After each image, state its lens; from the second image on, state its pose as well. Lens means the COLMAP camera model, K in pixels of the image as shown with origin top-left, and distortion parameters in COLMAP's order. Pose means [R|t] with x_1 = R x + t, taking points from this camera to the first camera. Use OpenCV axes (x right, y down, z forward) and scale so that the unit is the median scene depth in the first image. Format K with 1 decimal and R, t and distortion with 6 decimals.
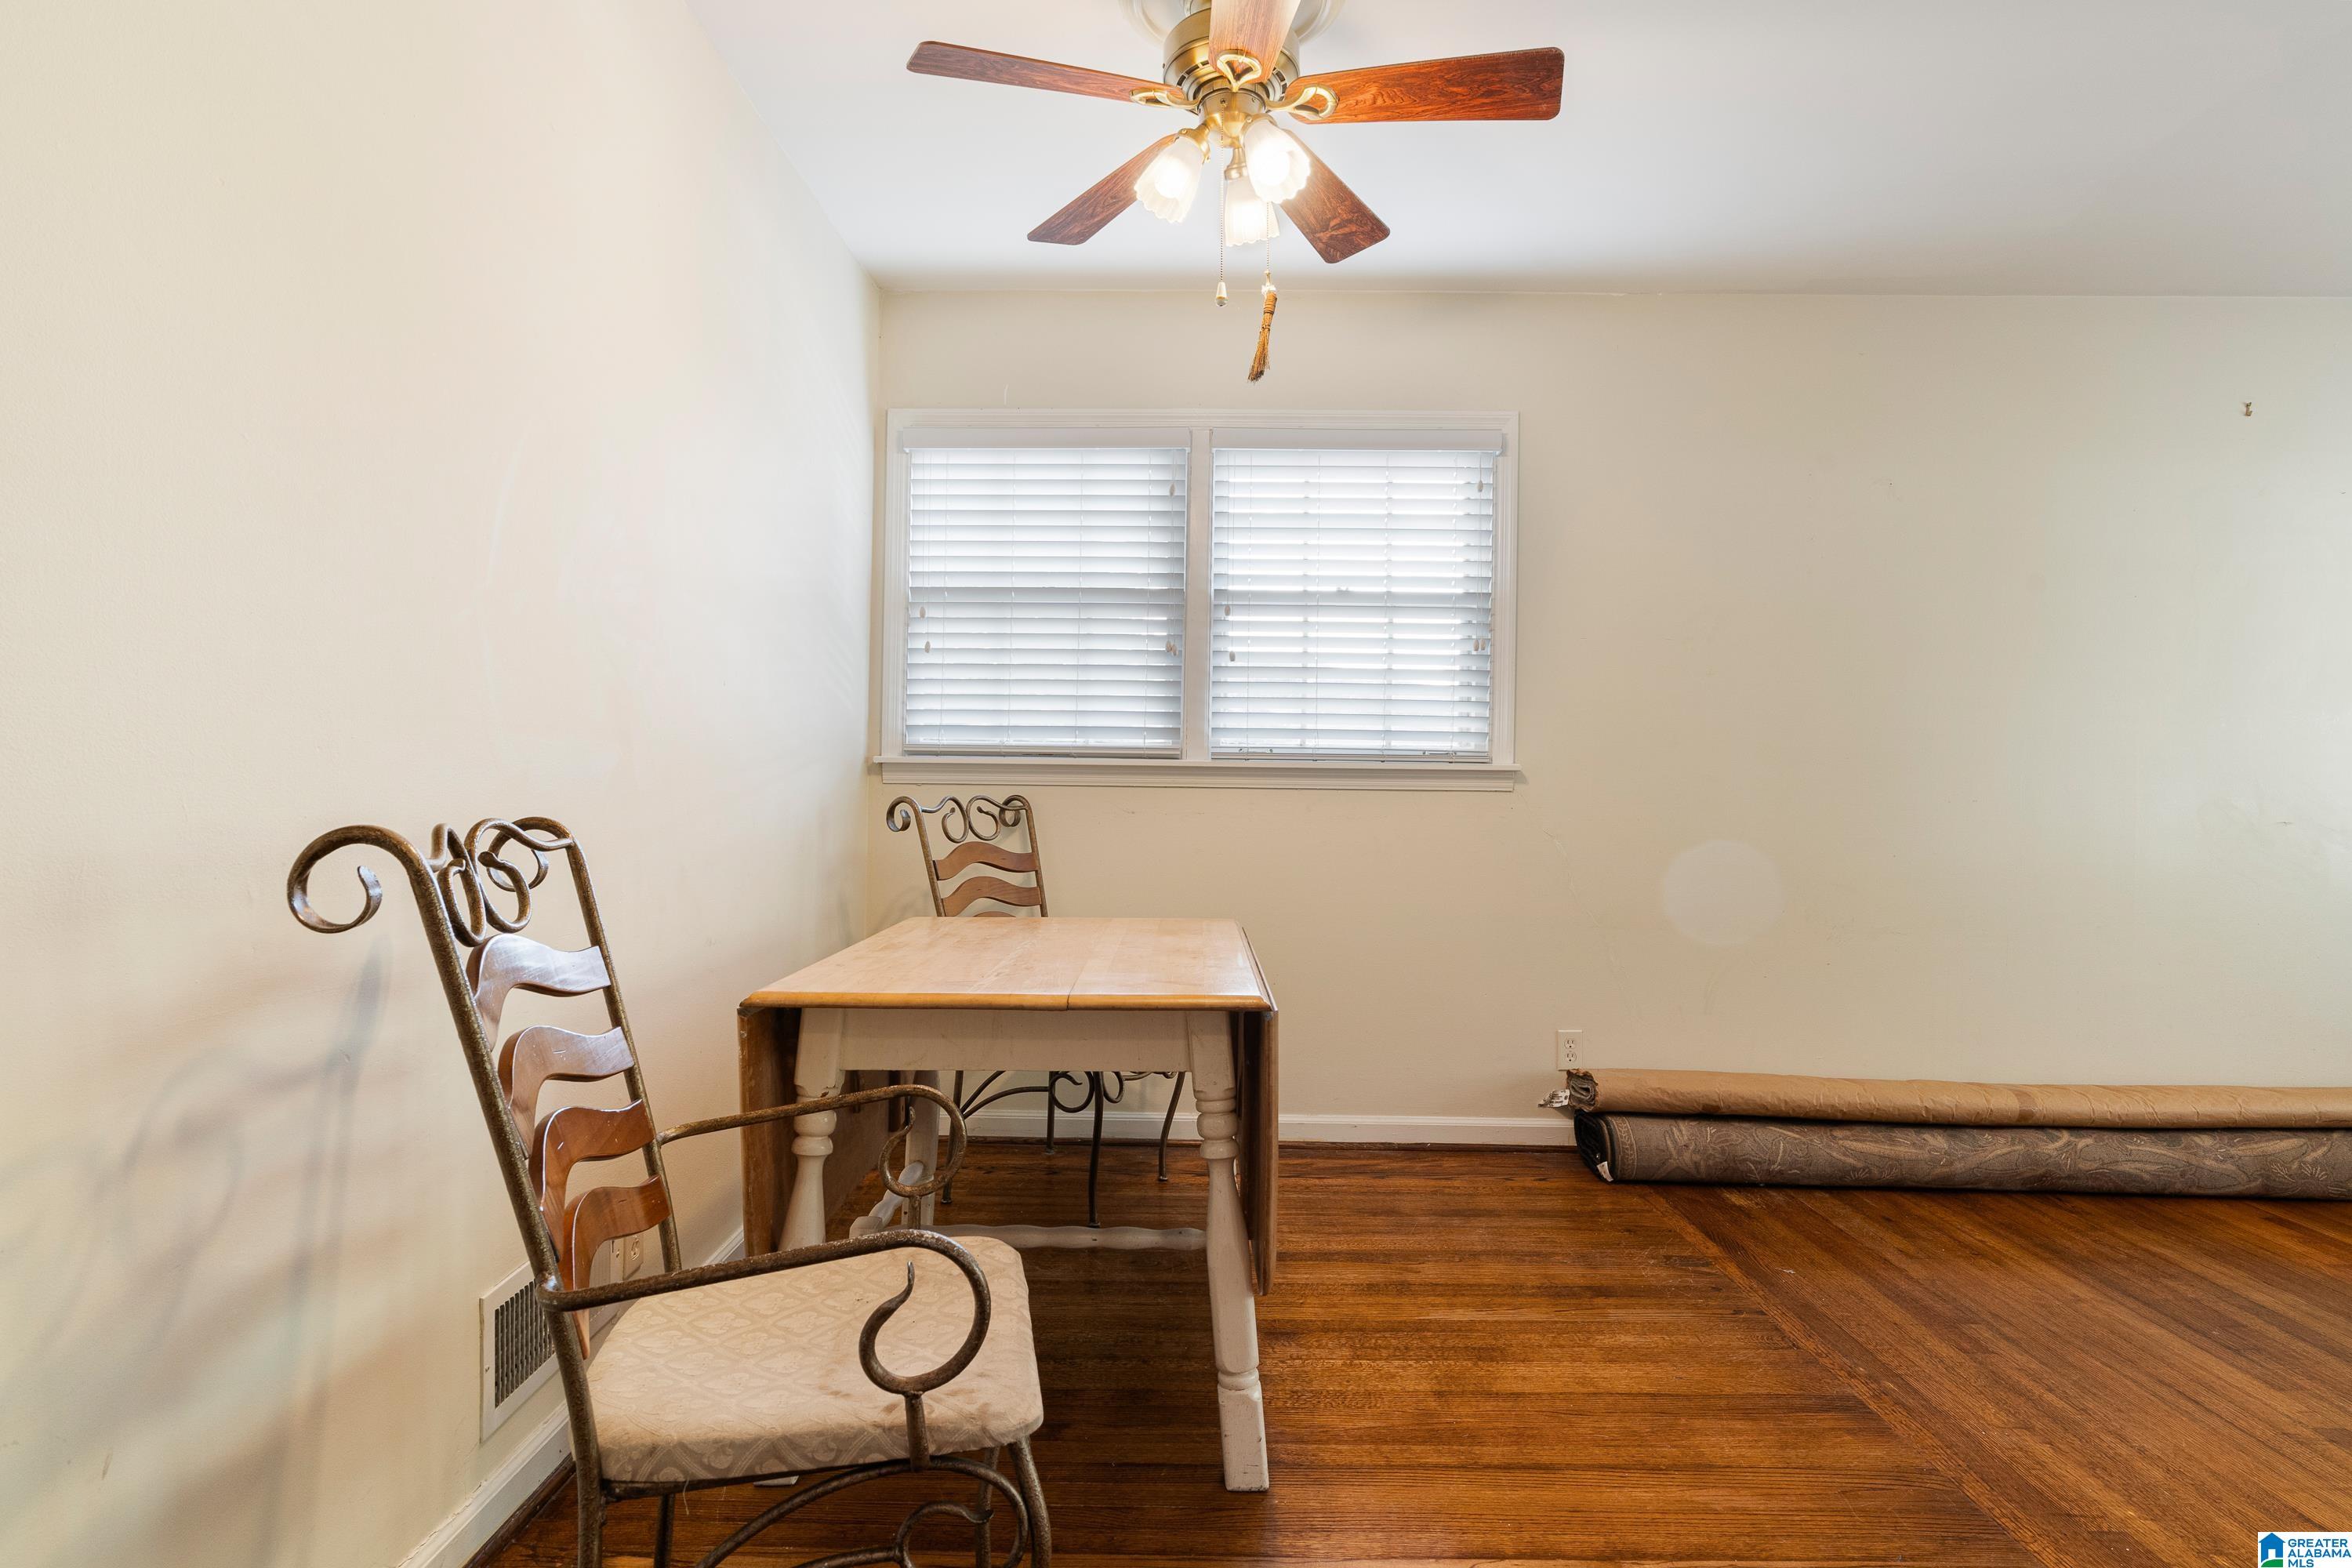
lens RADIAL K [[1302.7, 0, 1184.6], [0, 1302.7, 801.6], [0, 0, 1]] dist [0.010045, -0.002929]
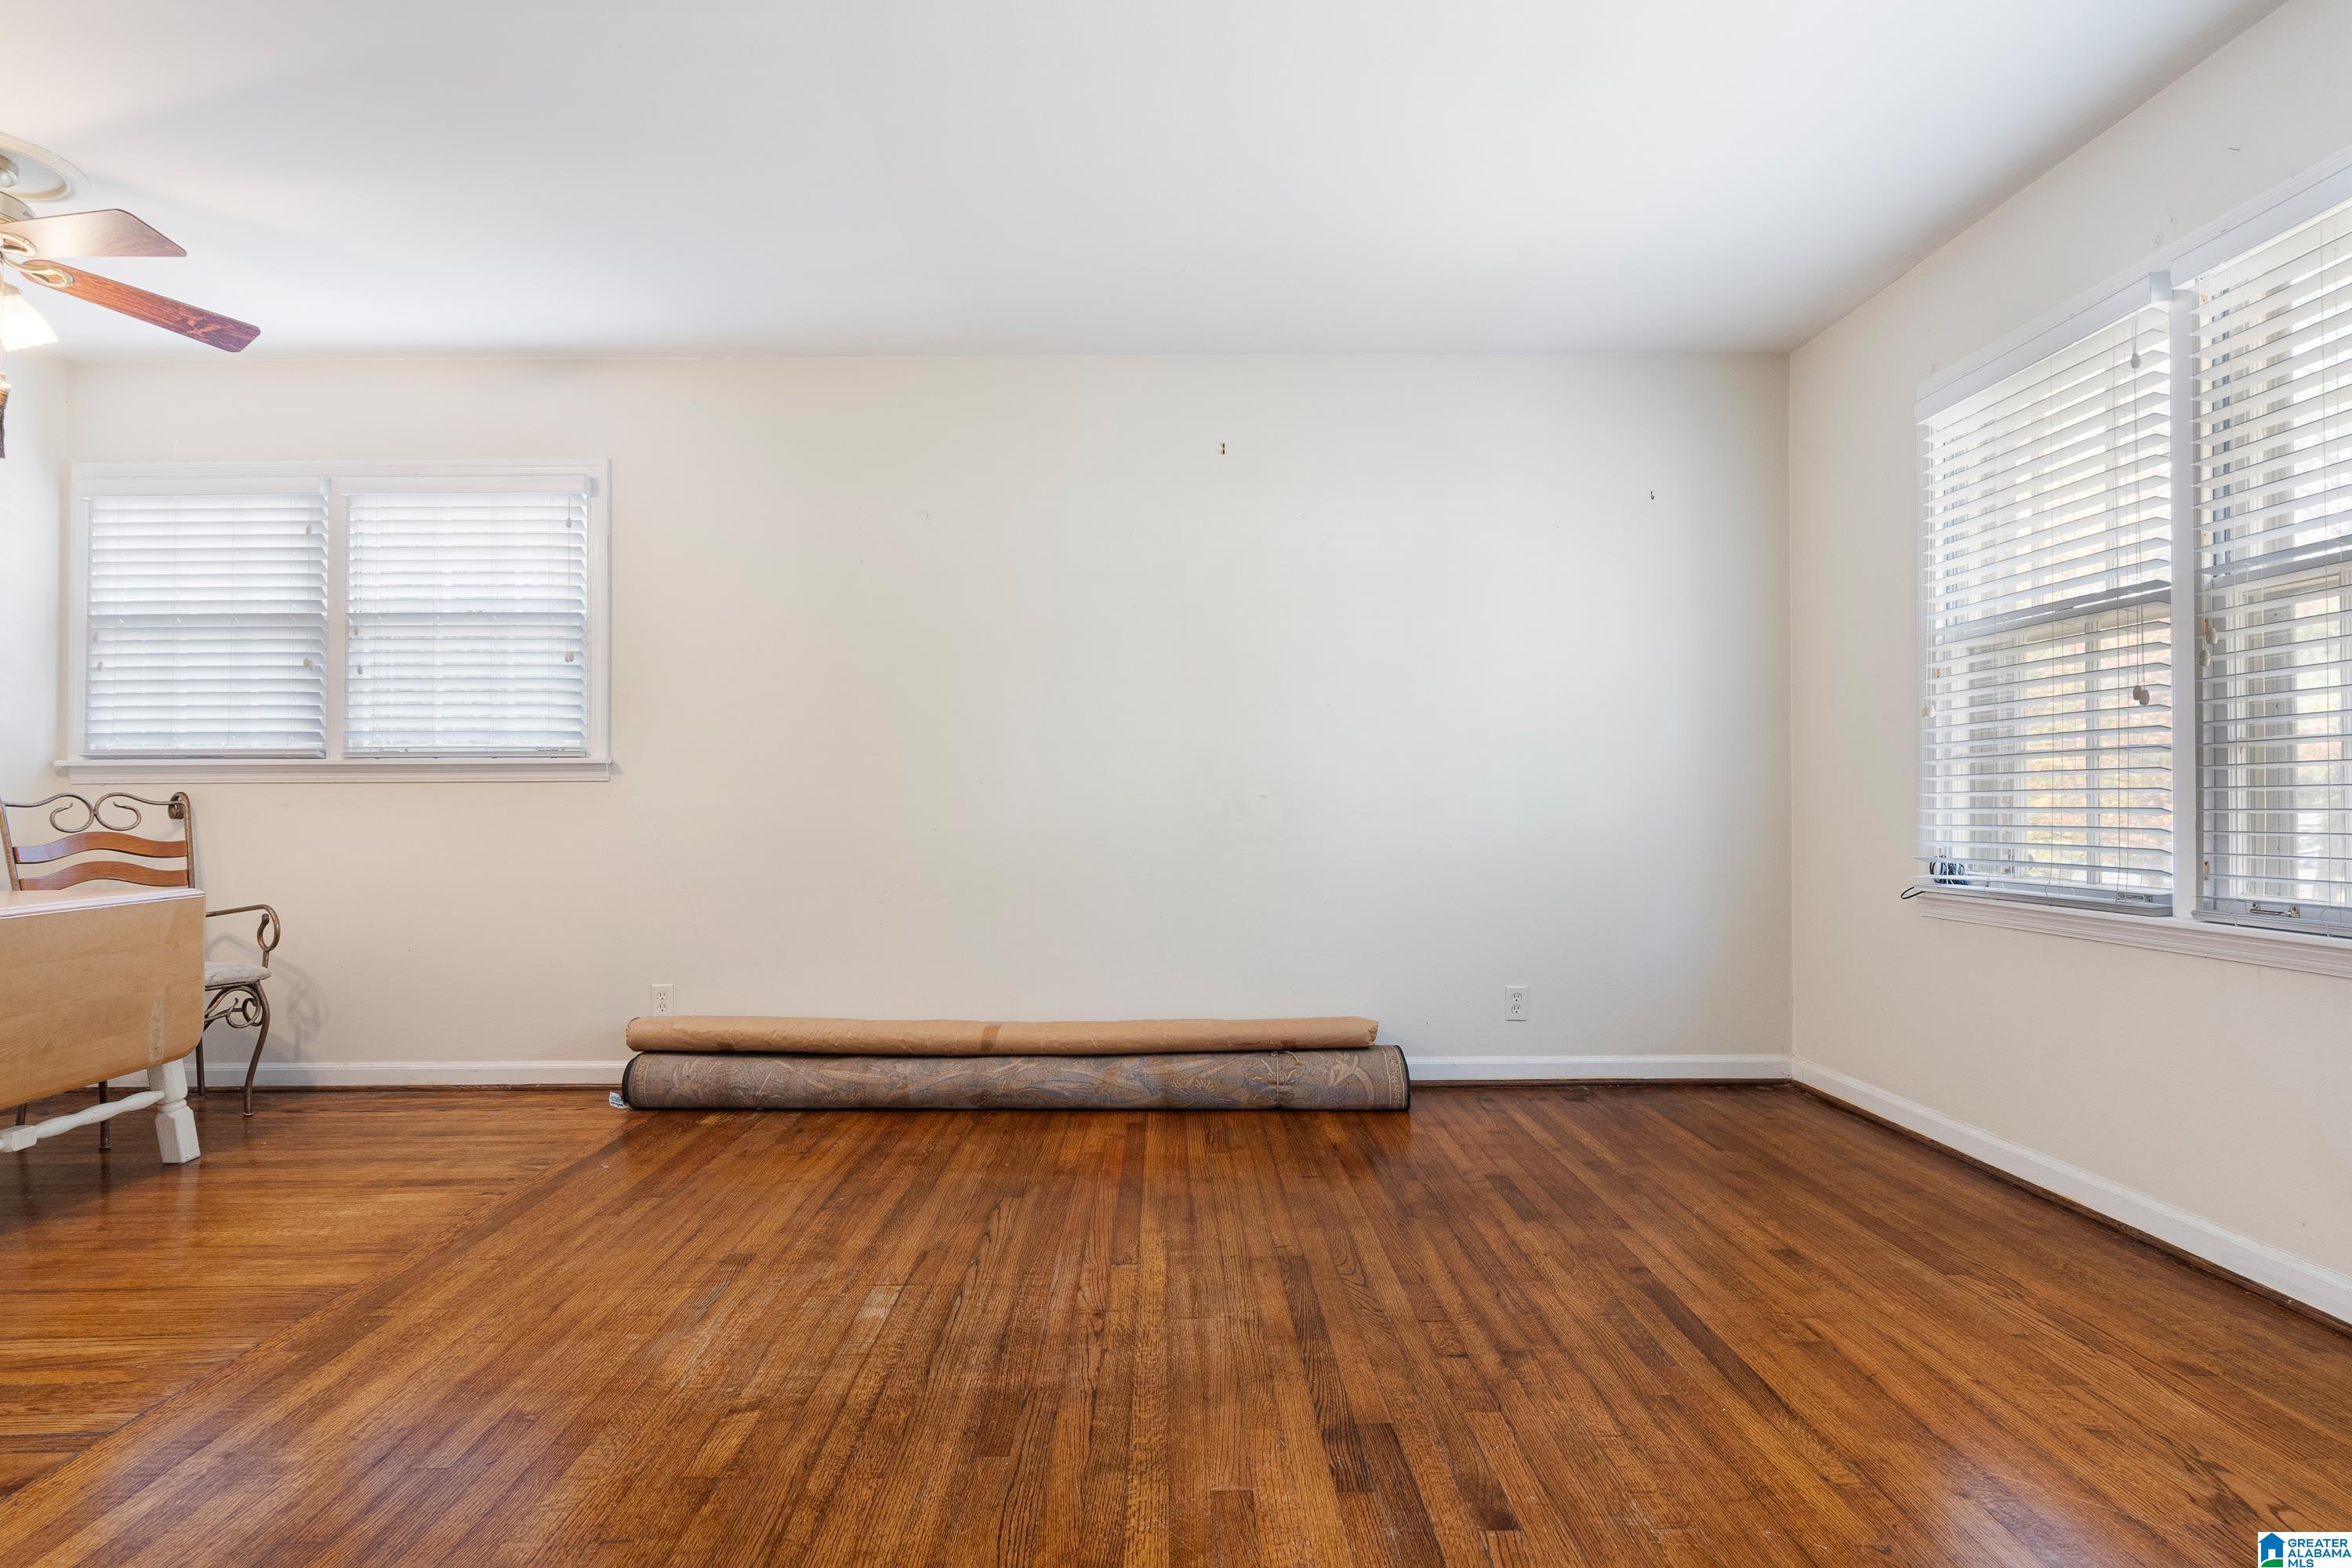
lens RADIAL K [[1302.7, 0, 1163.3], [0, 1302.7, 774.6], [0, 0, 1]] dist [0.010045, -0.002929]
pose [[0.999818, -0.019050, 0.001281, 0.759719], [0.019078, 0.999423, -0.028098, 0.029751], [-0.000745, 0.028117, 0.999604, -0.174290]]
